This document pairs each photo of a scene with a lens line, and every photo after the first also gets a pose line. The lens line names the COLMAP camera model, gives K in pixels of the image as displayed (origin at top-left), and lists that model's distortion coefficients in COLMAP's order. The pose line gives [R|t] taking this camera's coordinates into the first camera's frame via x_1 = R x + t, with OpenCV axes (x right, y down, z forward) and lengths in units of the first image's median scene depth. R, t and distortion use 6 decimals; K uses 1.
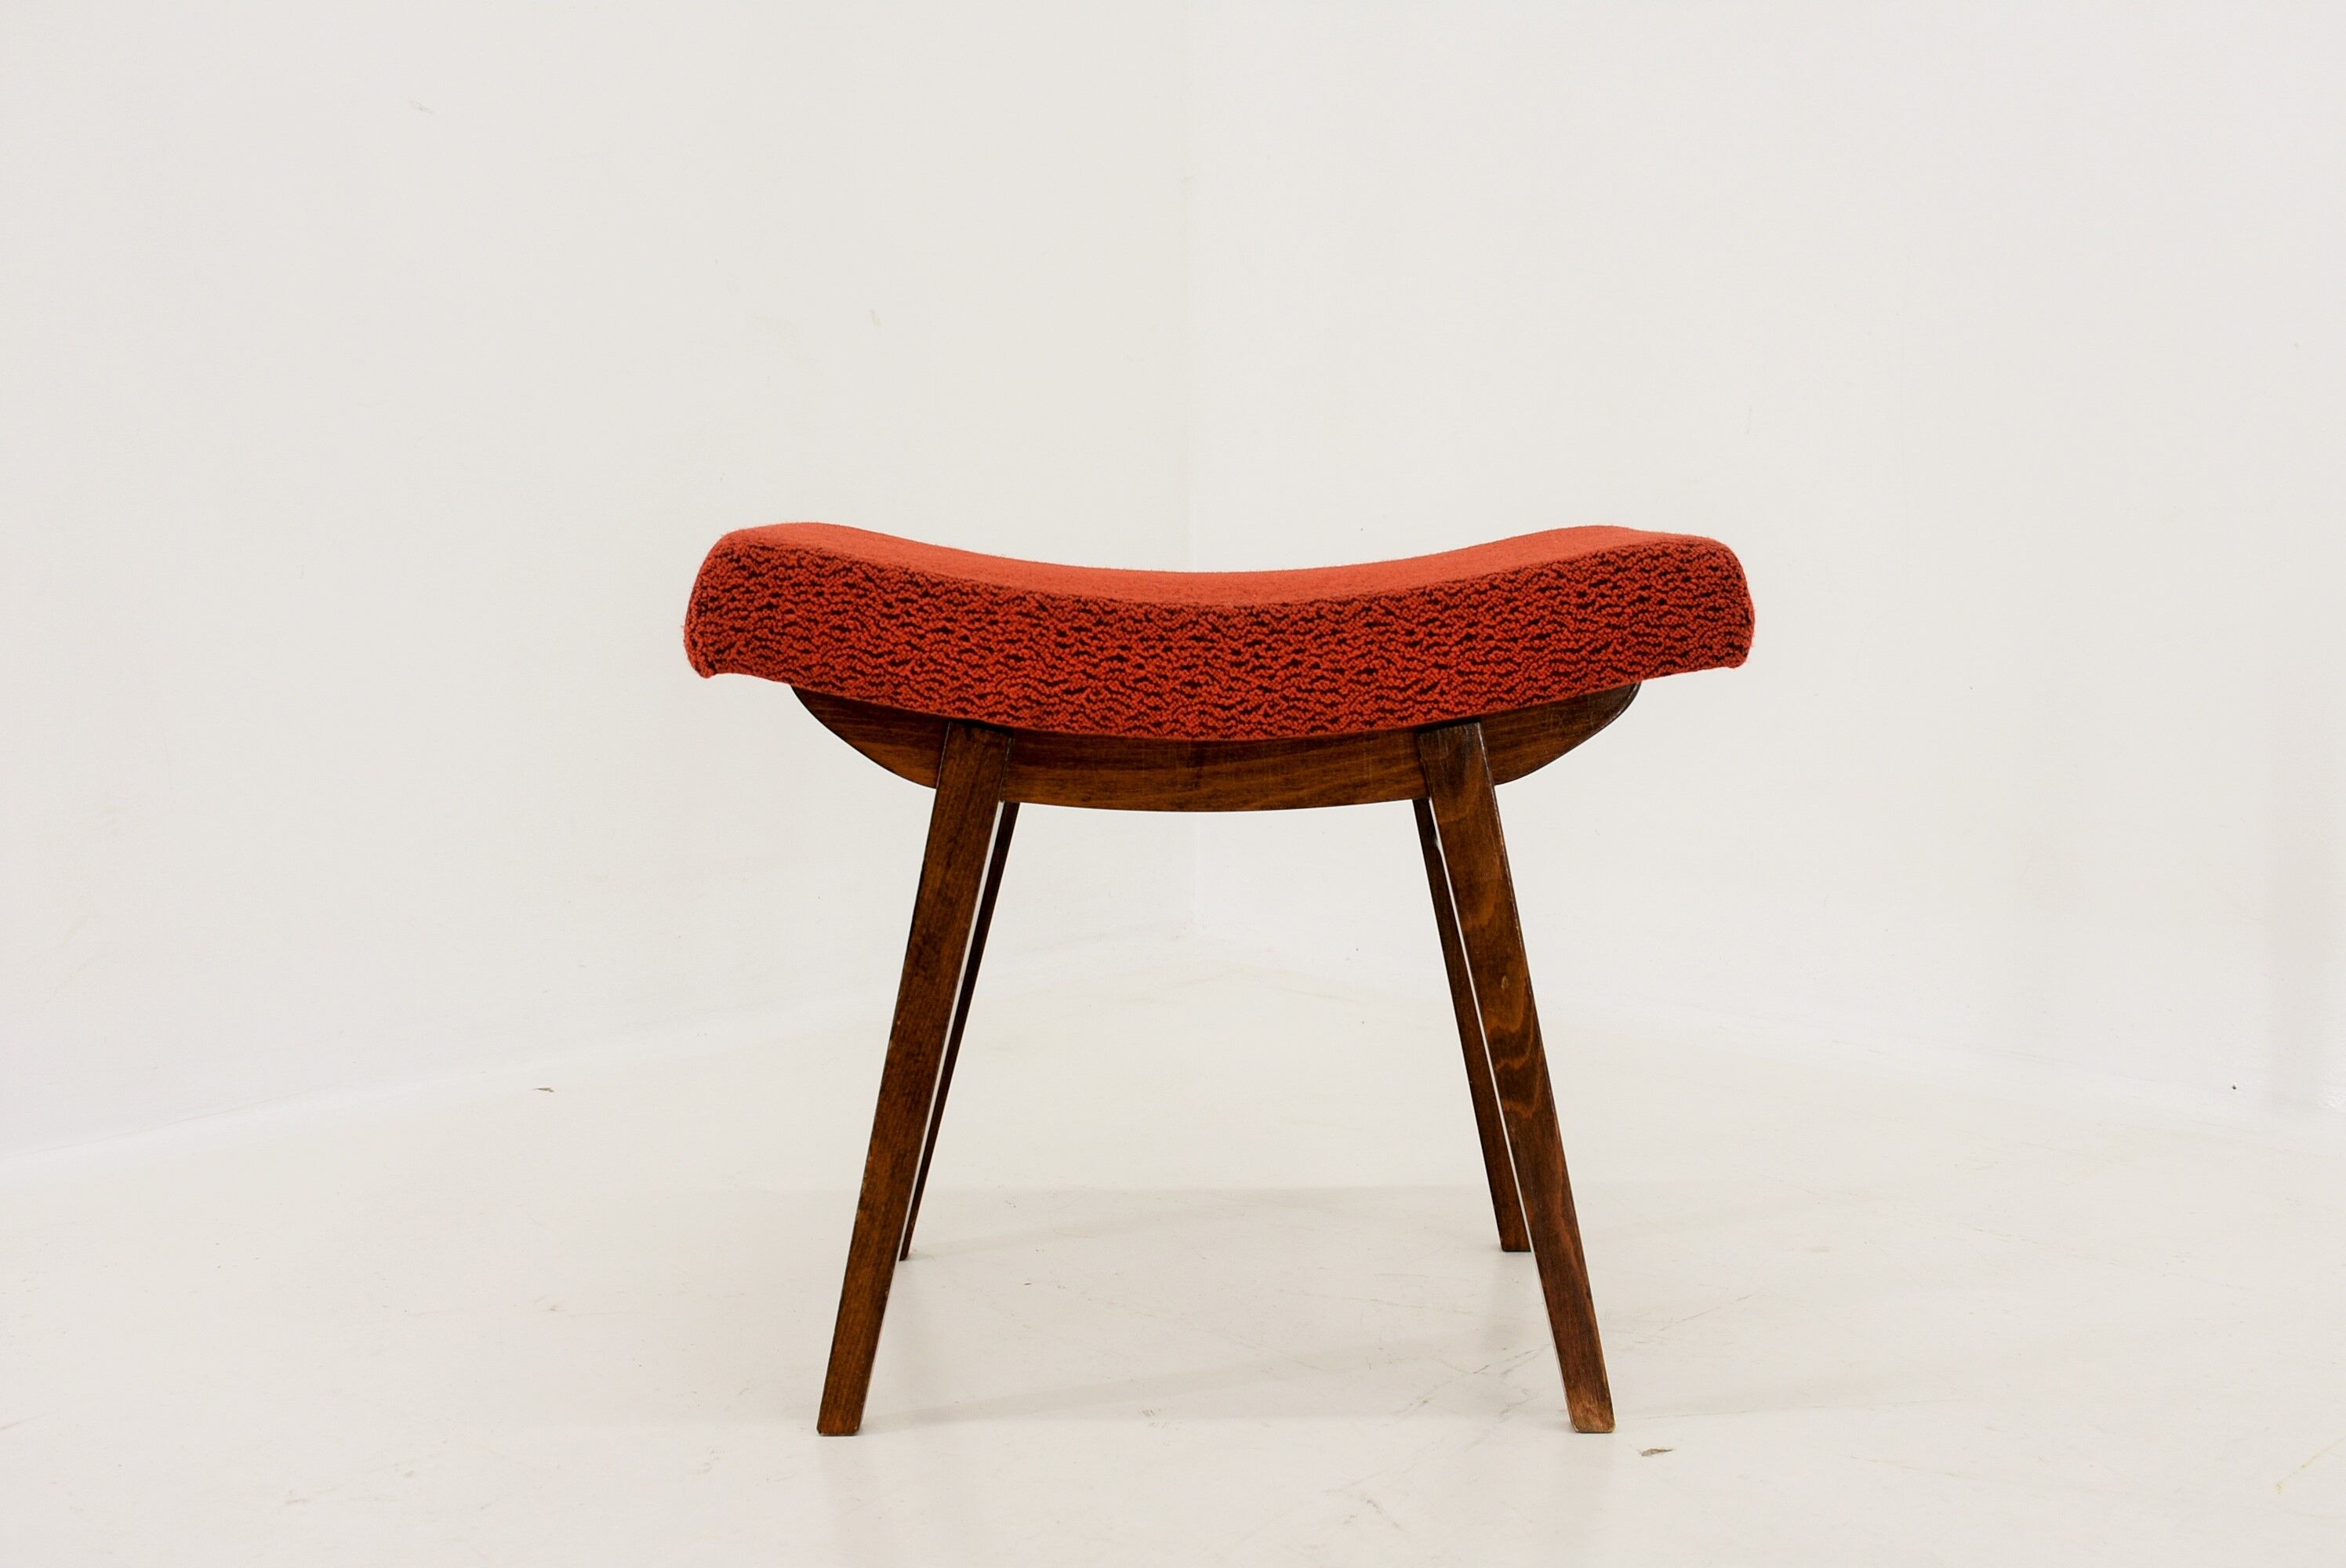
lens RADIAL K [[2763.3, 0, 1173.0], [0, 2763.3, 784.0], [0, 0, 1]] dist [-0.030049, -0.006184]
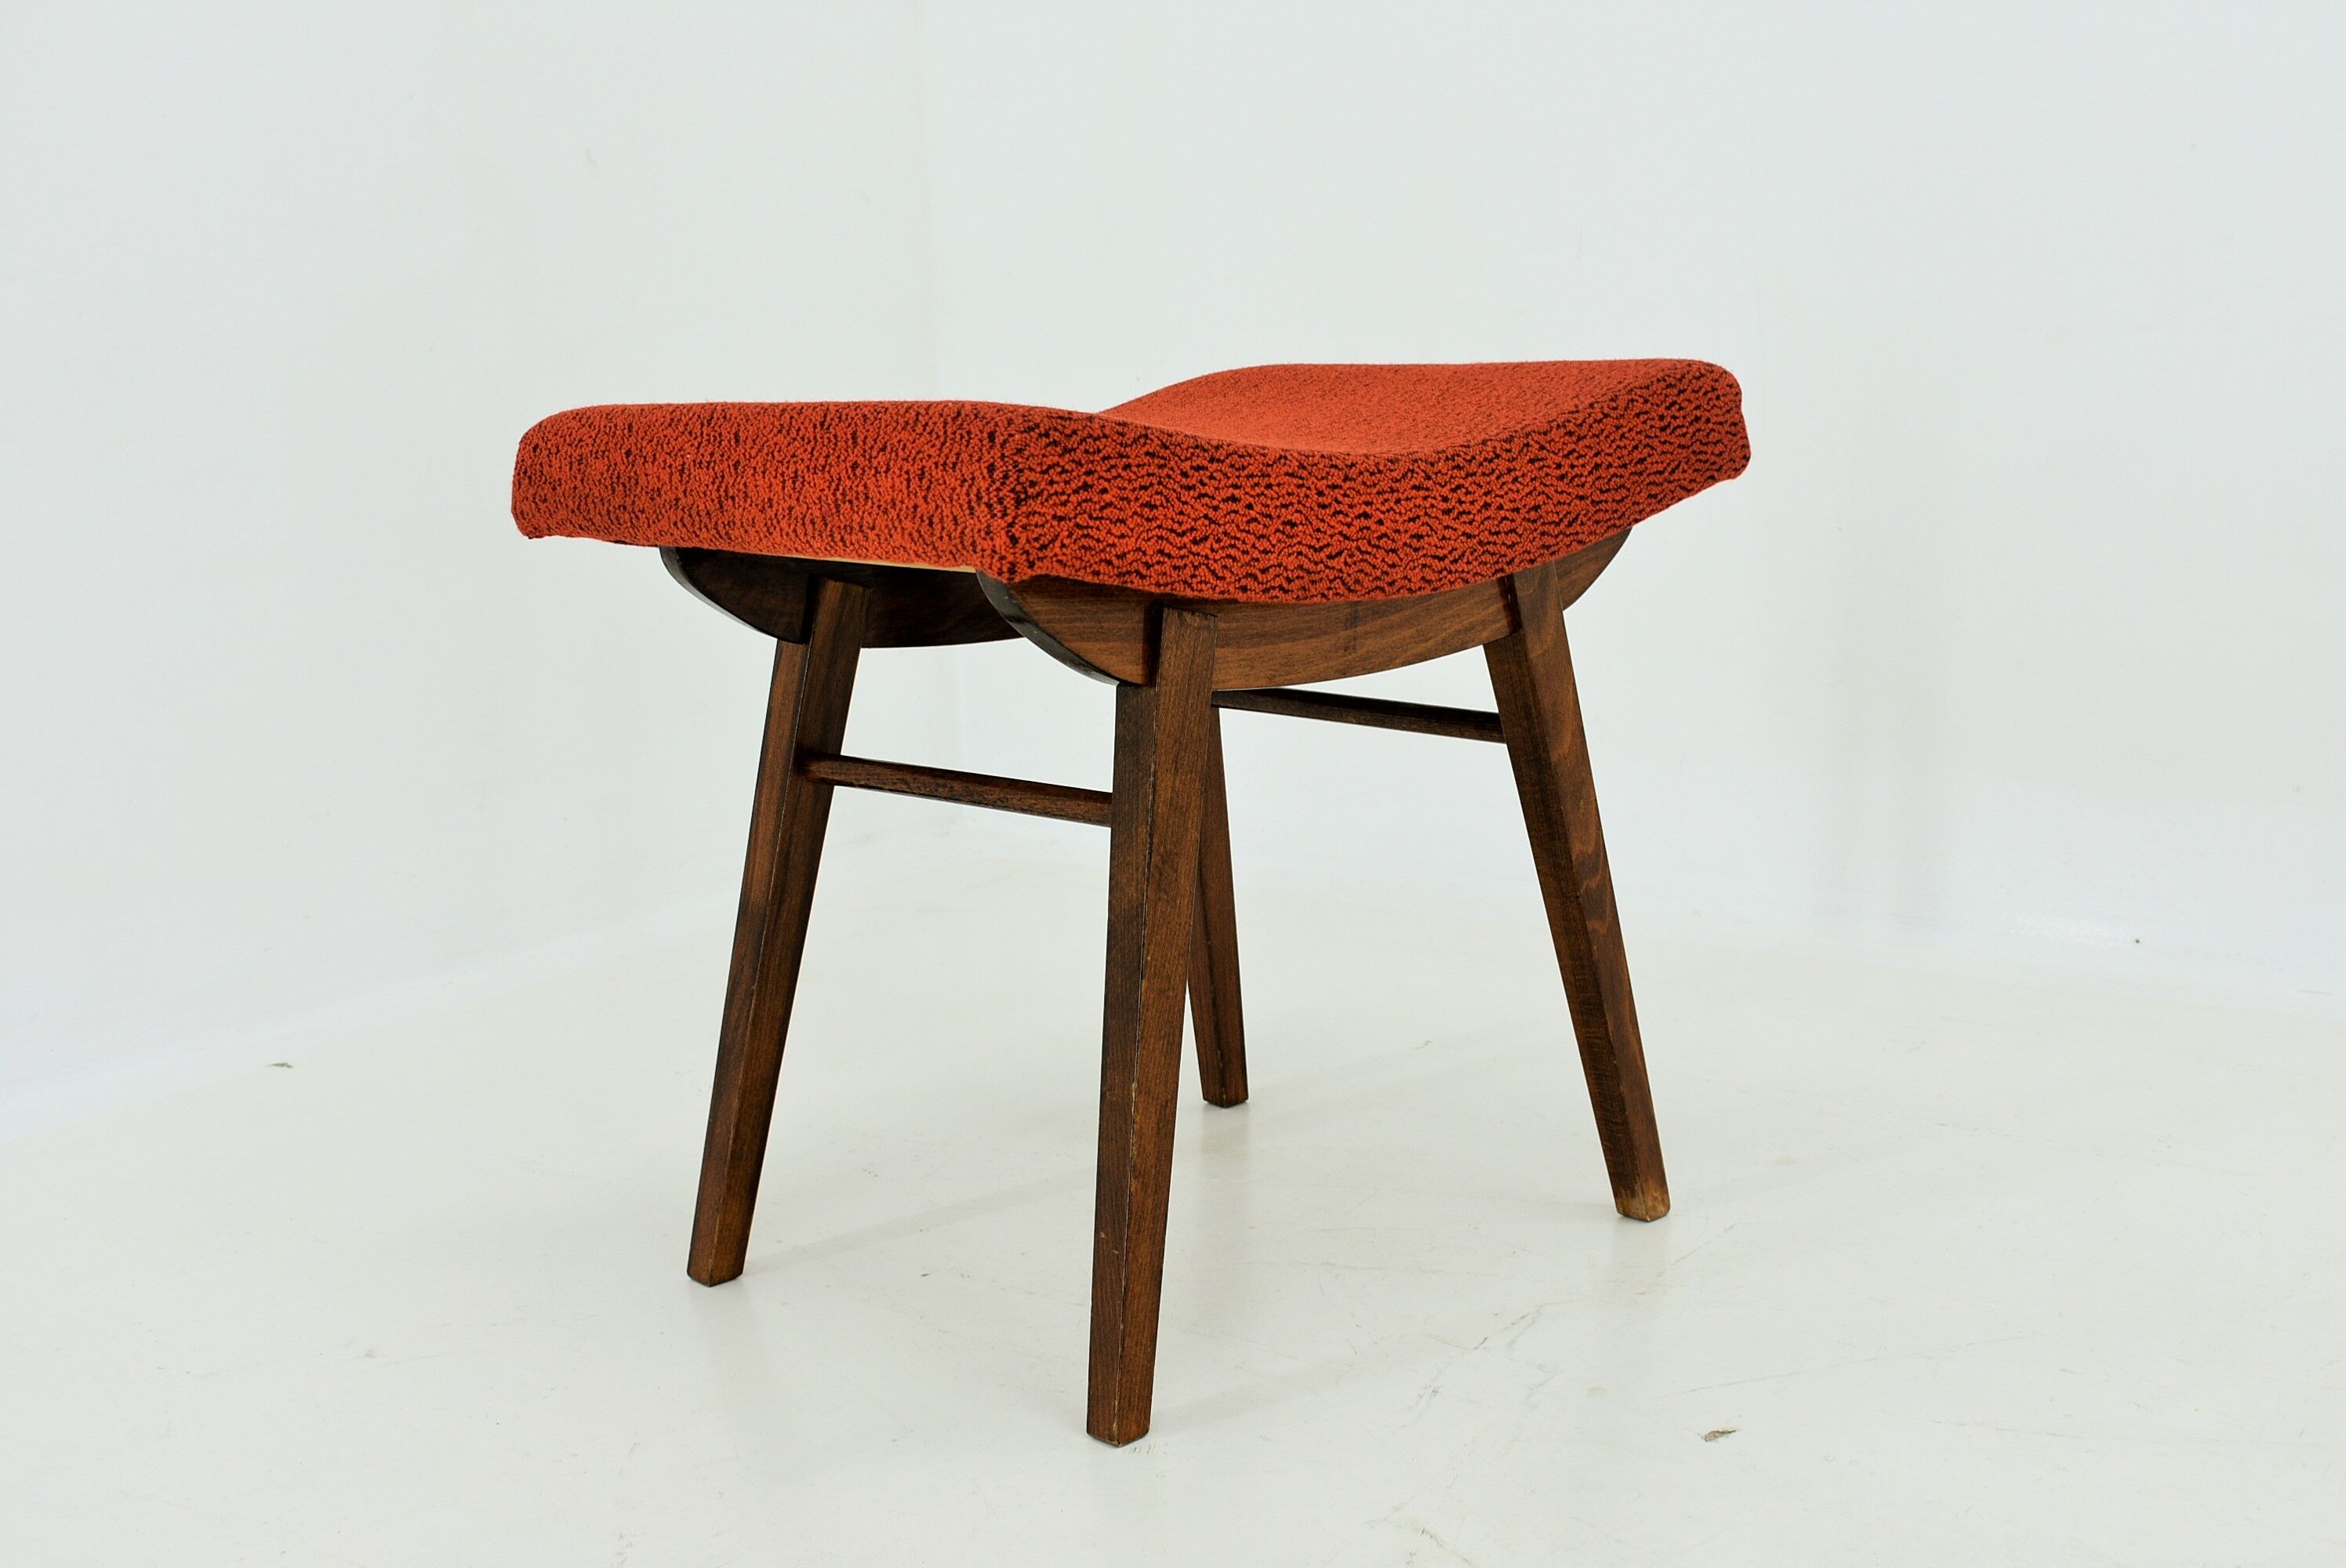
lens RADIAL K [[2763.3, 0, 1173.0], [0, 2763.3, 784.0], [0, 0, 1]] dist [-0.030049, -0.006184]
pose [[0.721651, -0.146273, 0.676627, -0.701341], [0.116047, 0.989152, 0.090066, -0.047184], [-0.682461, 0.013524, 0.730797, 0.371903]]
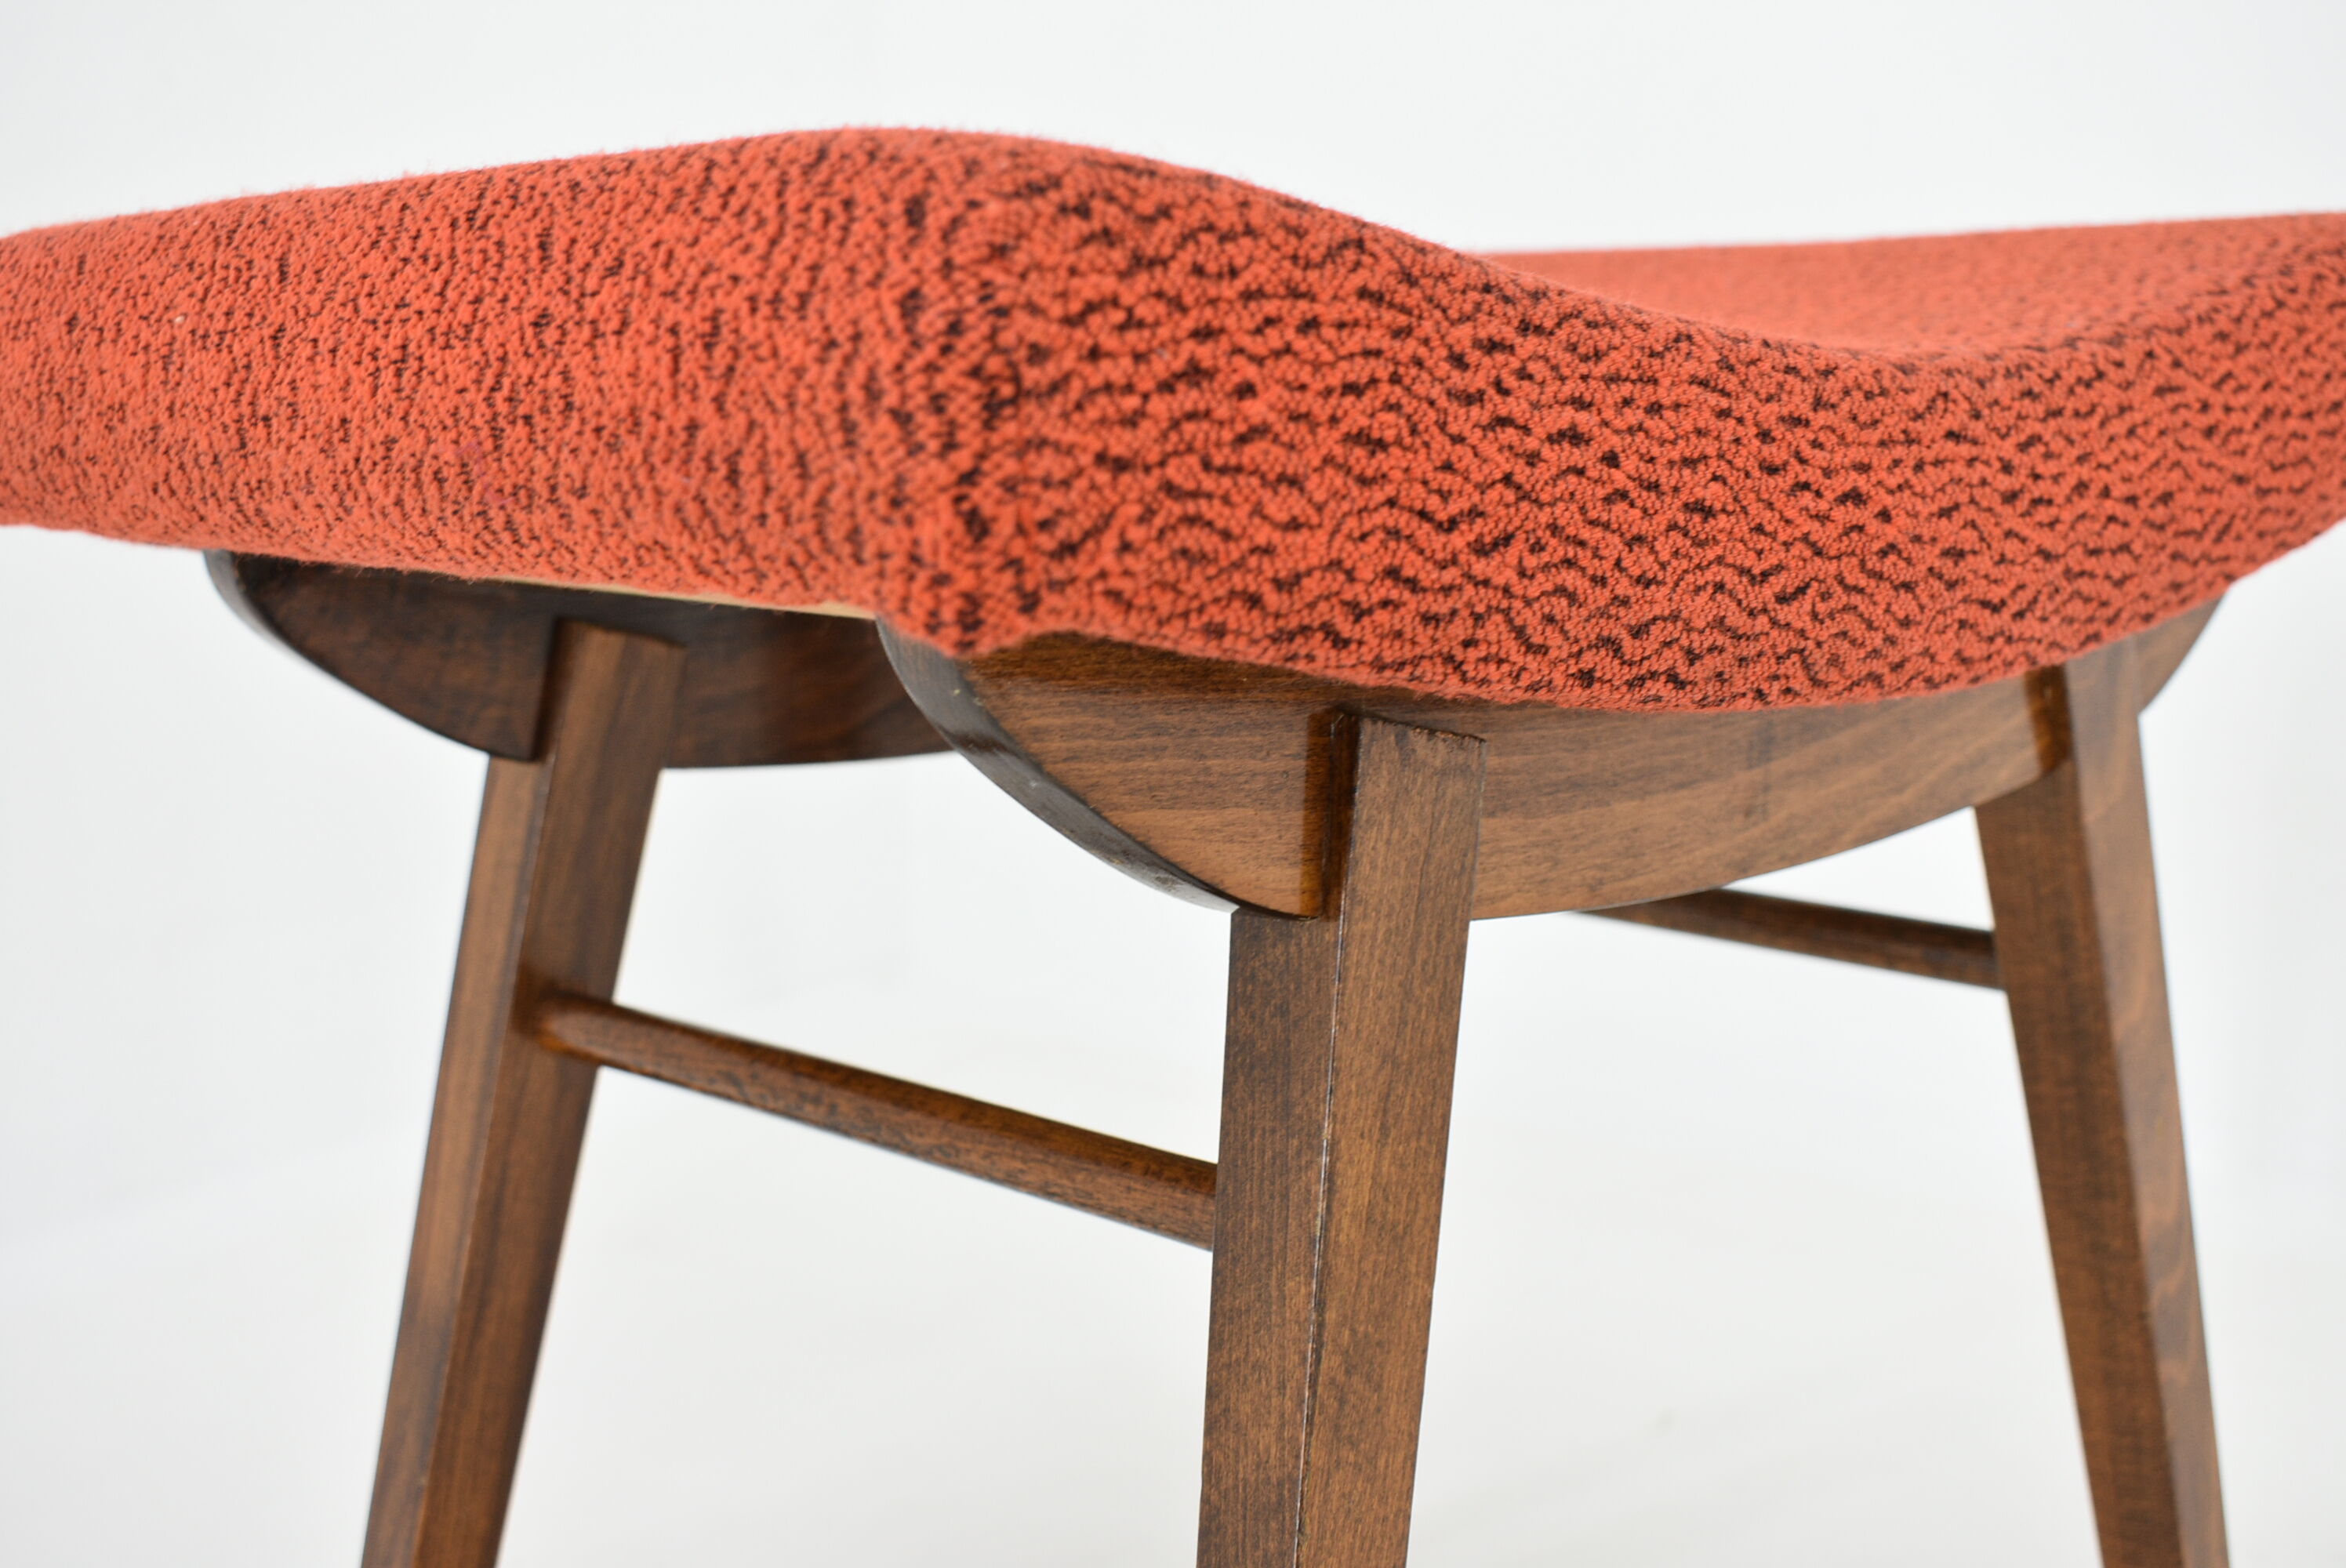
lens RADIAL K [[2763.3, 0, 1173.0], [0, 2763.3, 784.0], [0, 0, 1]] dist [-0.030049, -0.006184]
pose [[0.718127, -0.122267, 0.685087, -0.343396], [0.098071, 0.992401, 0.074313, -0.043652], [-0.688967, 0.013821, 0.724661, 0.795002]]
